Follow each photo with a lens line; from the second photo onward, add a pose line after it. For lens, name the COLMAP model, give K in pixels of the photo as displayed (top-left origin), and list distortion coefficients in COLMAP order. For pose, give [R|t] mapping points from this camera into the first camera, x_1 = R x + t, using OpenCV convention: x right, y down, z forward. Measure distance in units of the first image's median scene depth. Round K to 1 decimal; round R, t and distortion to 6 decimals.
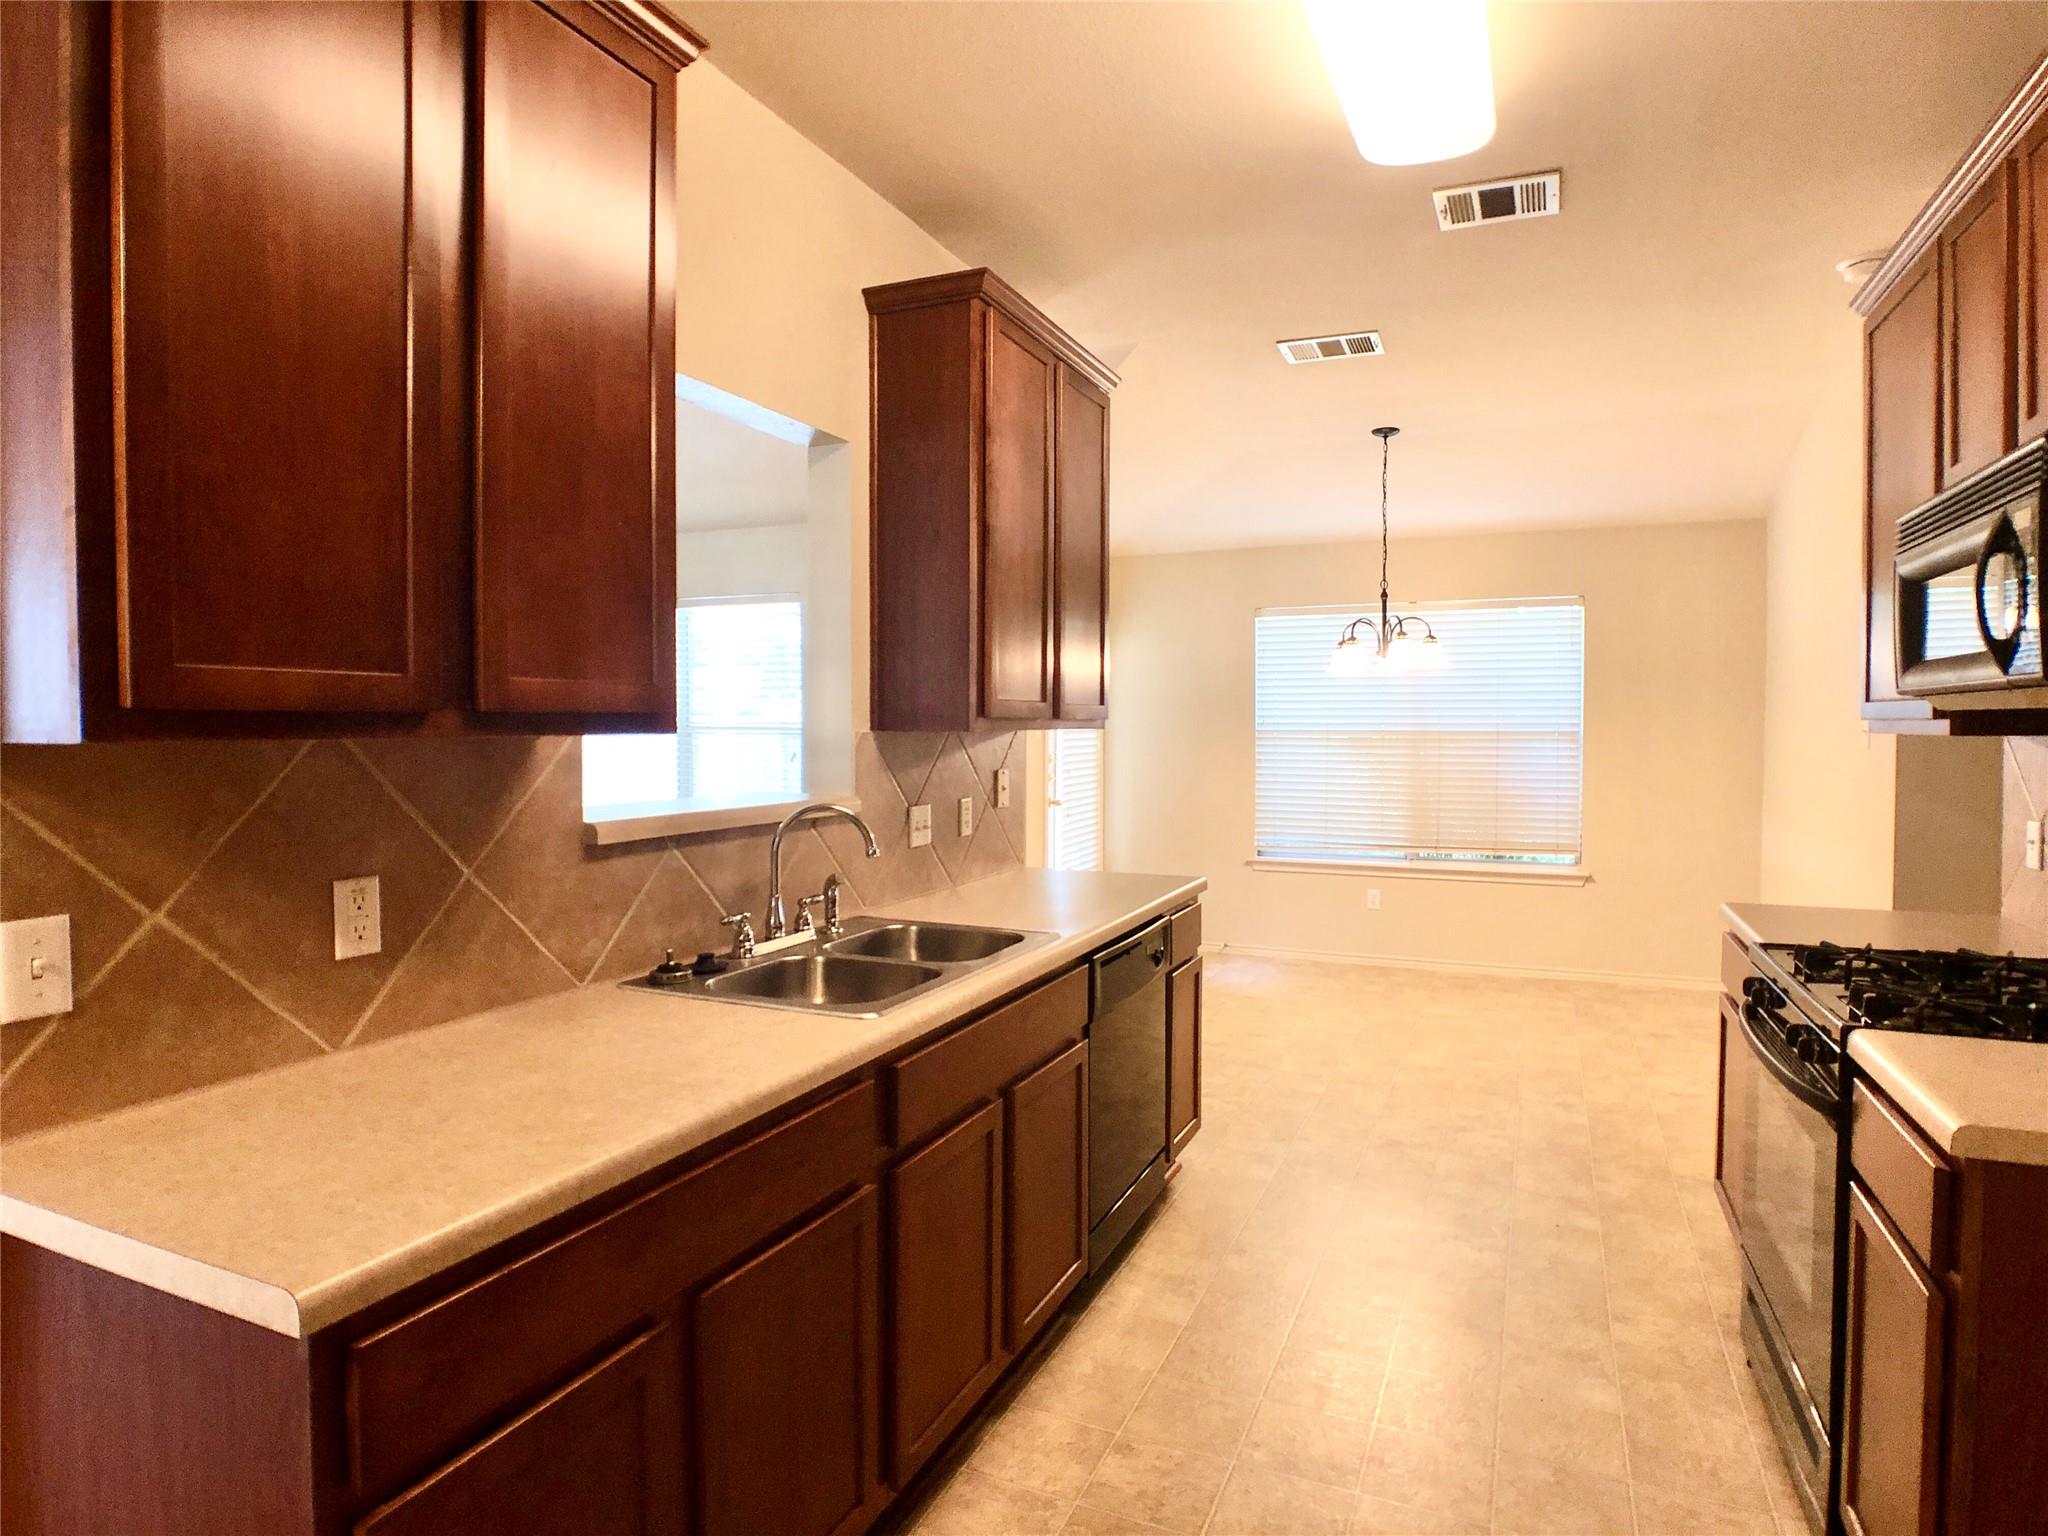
lens RADIAL K [[1164.6, 0, 1030.9], [0, 1164.6, 760.3], [0, 0, 1]] dist [-0.030317, -0.001092]
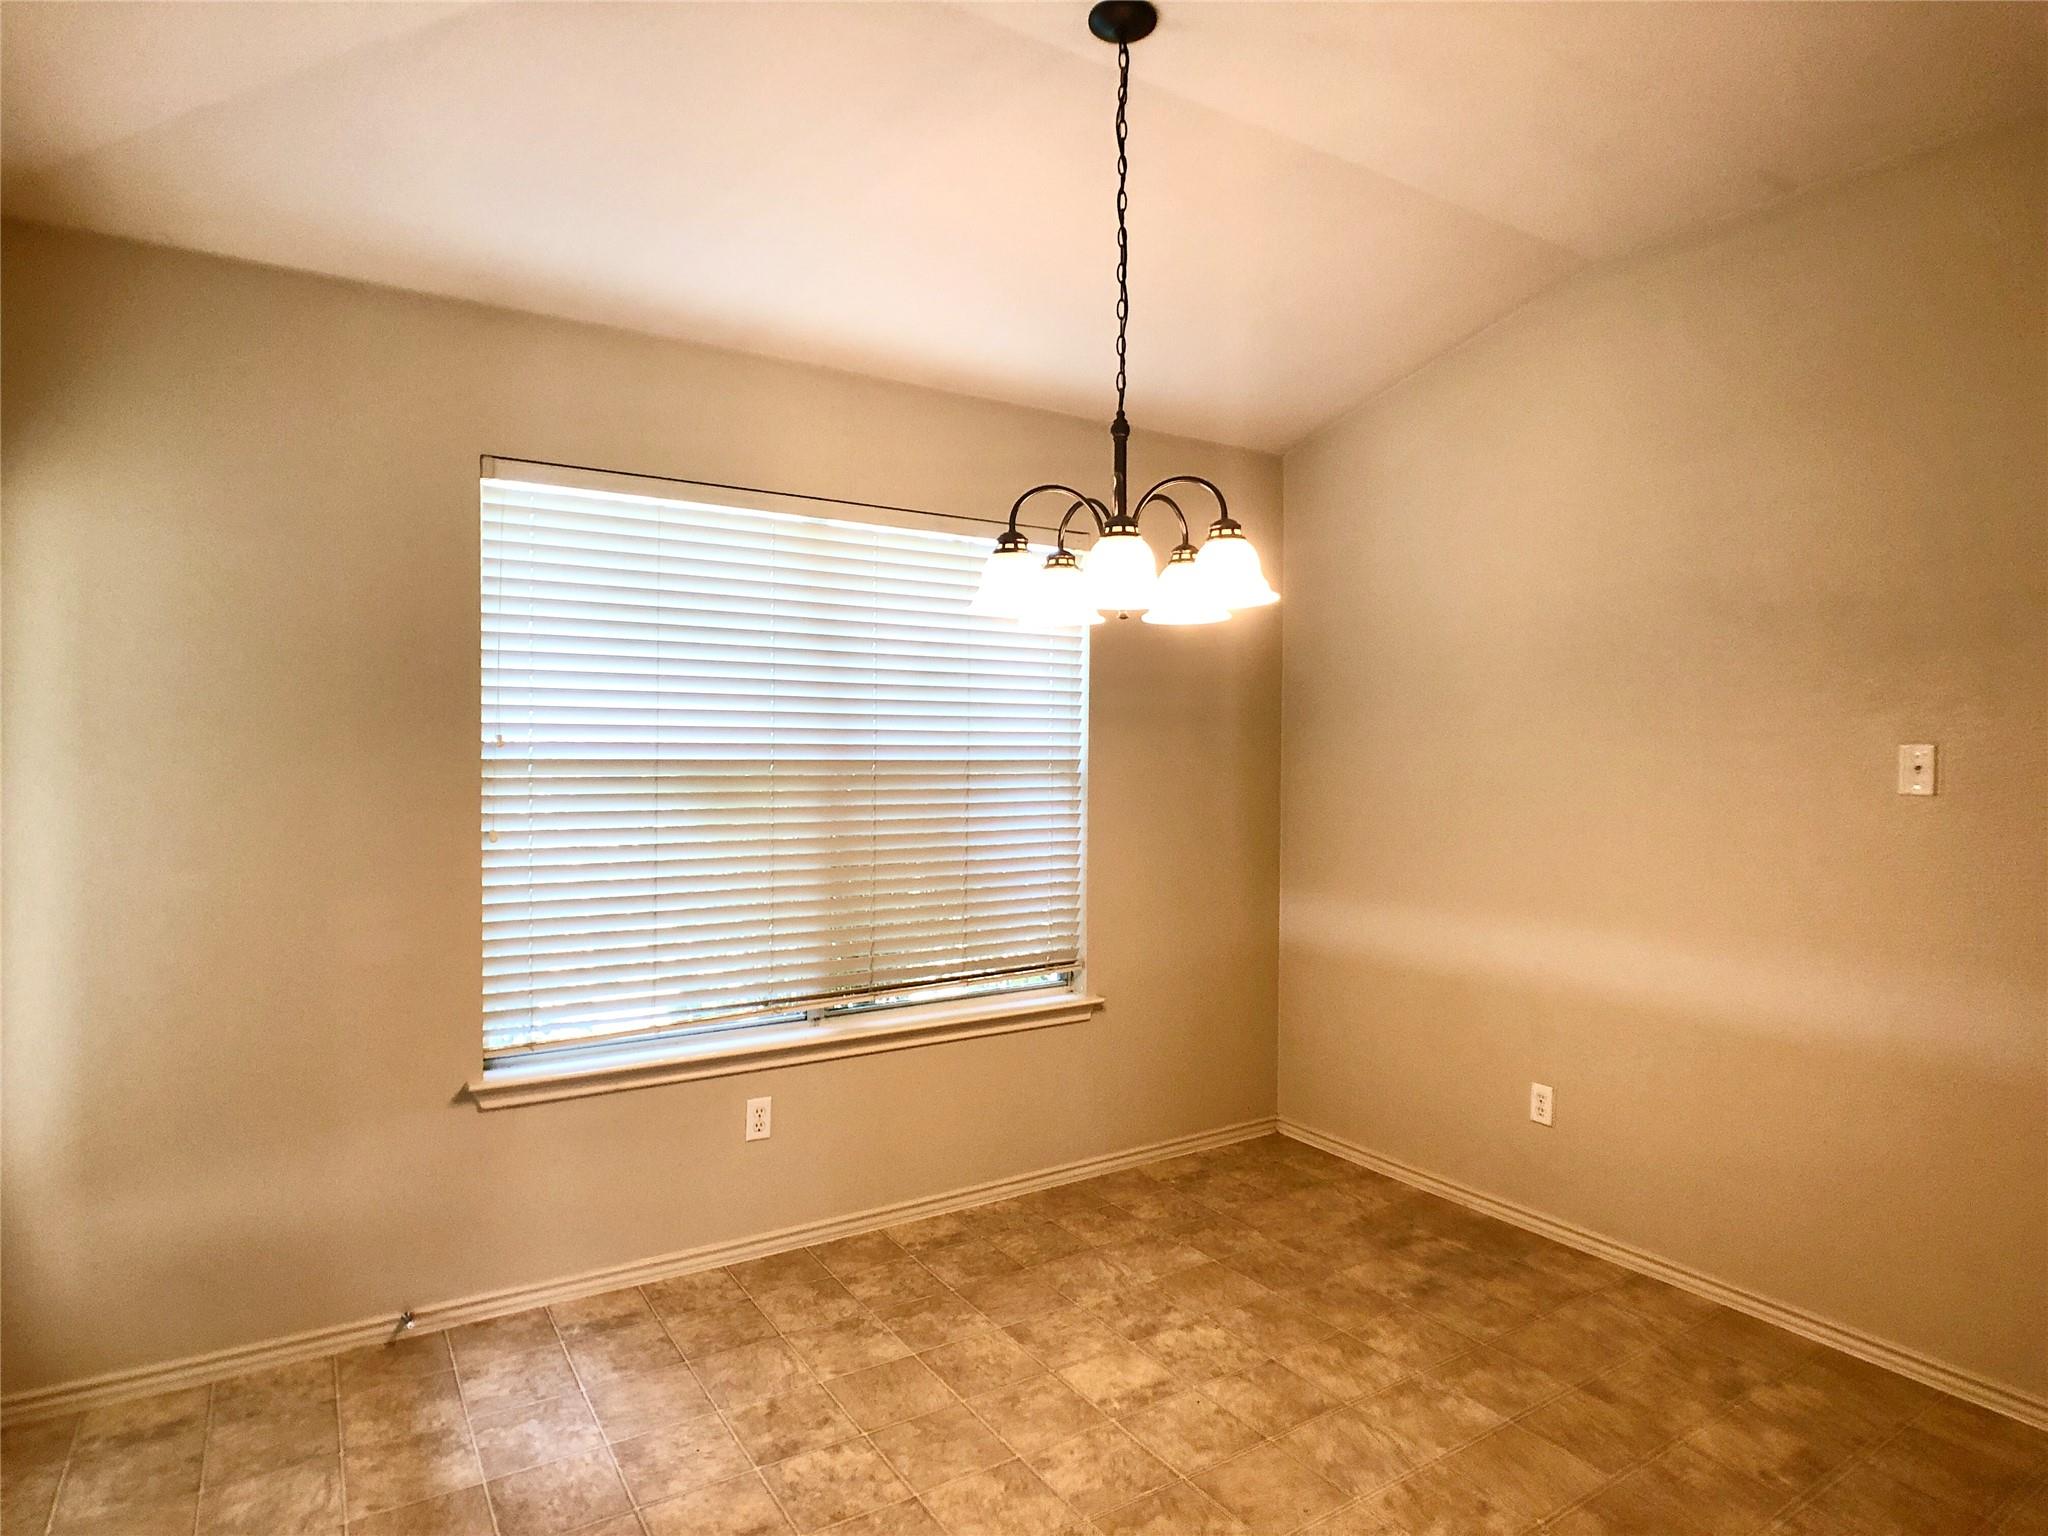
lens RADIAL K [[1164.6, 0, 1030.9], [0, 1164.6, 760.3], [0, 0, 1]] dist [-0.030317, -0.001092]
pose [[0.551100, -0.008451, 0.834396, -0.036227], [0.017545, 0.999845, -0.001462, -0.024055], [-0.834255, 0.015445, 0.551163, 0.669337]]
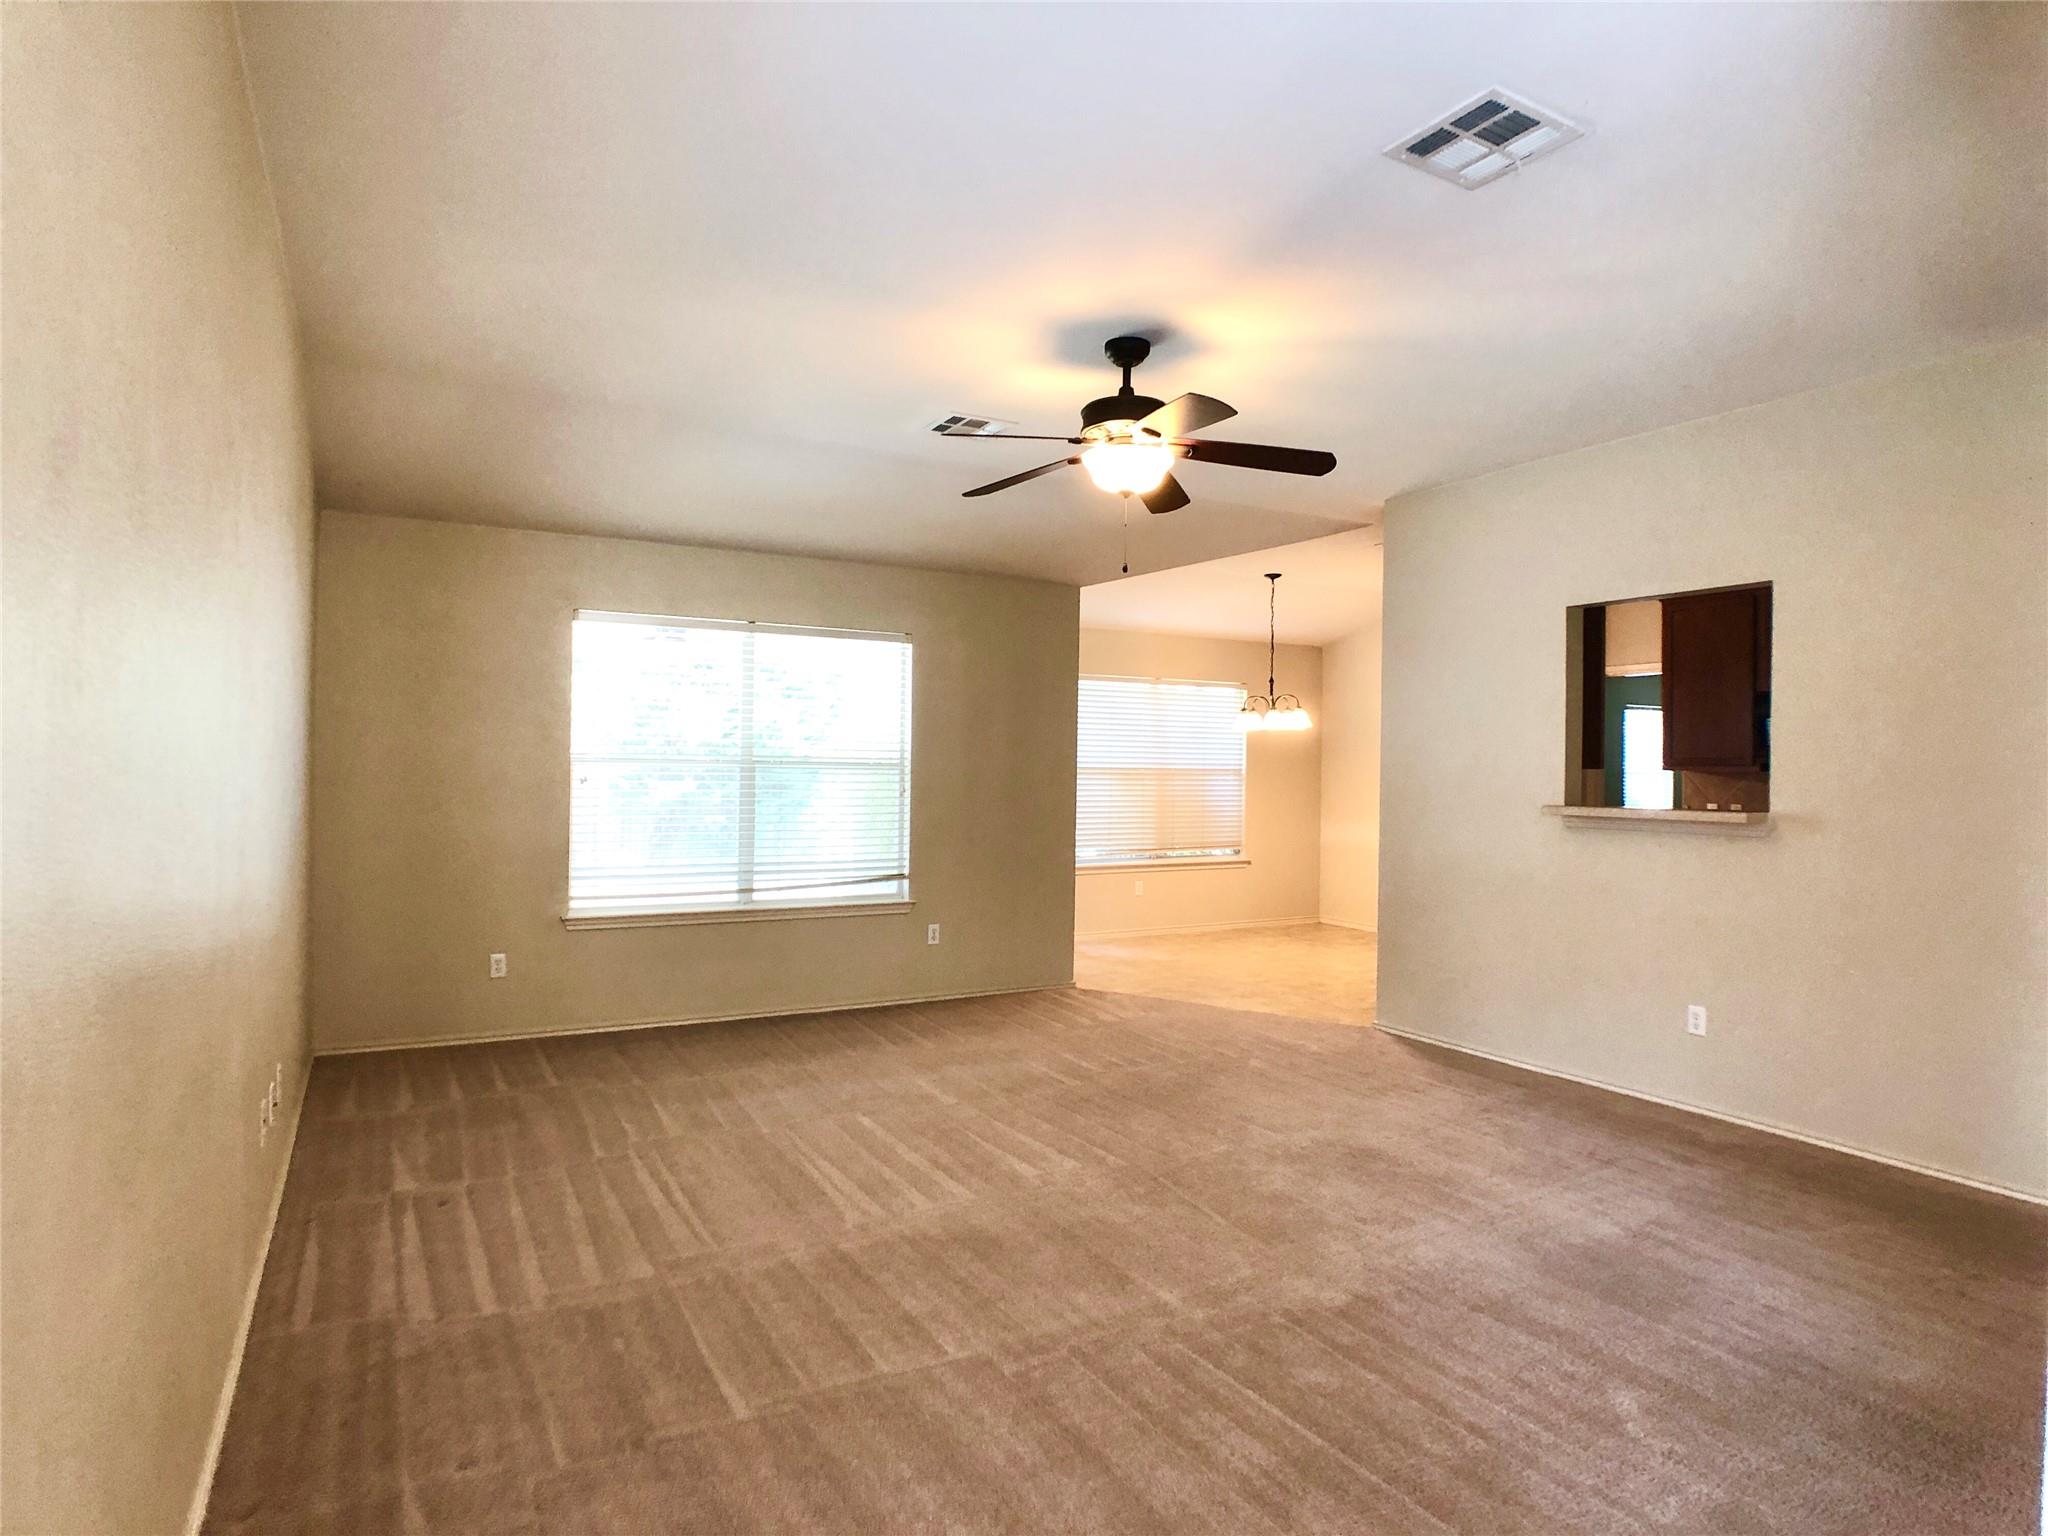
lens RADIAL K [[1164.6, 0, 1030.9], [0, 1164.6, 760.3], [0, 0, 1]] dist [-0.030317, -0.001092]
pose [[0.590348, 0.006151, 0.807125, -0.937600], [0.015155, 0.999710, -0.018703, -0.010977], [-0.807007, 0.023274, 0.590084, 0.289506]]
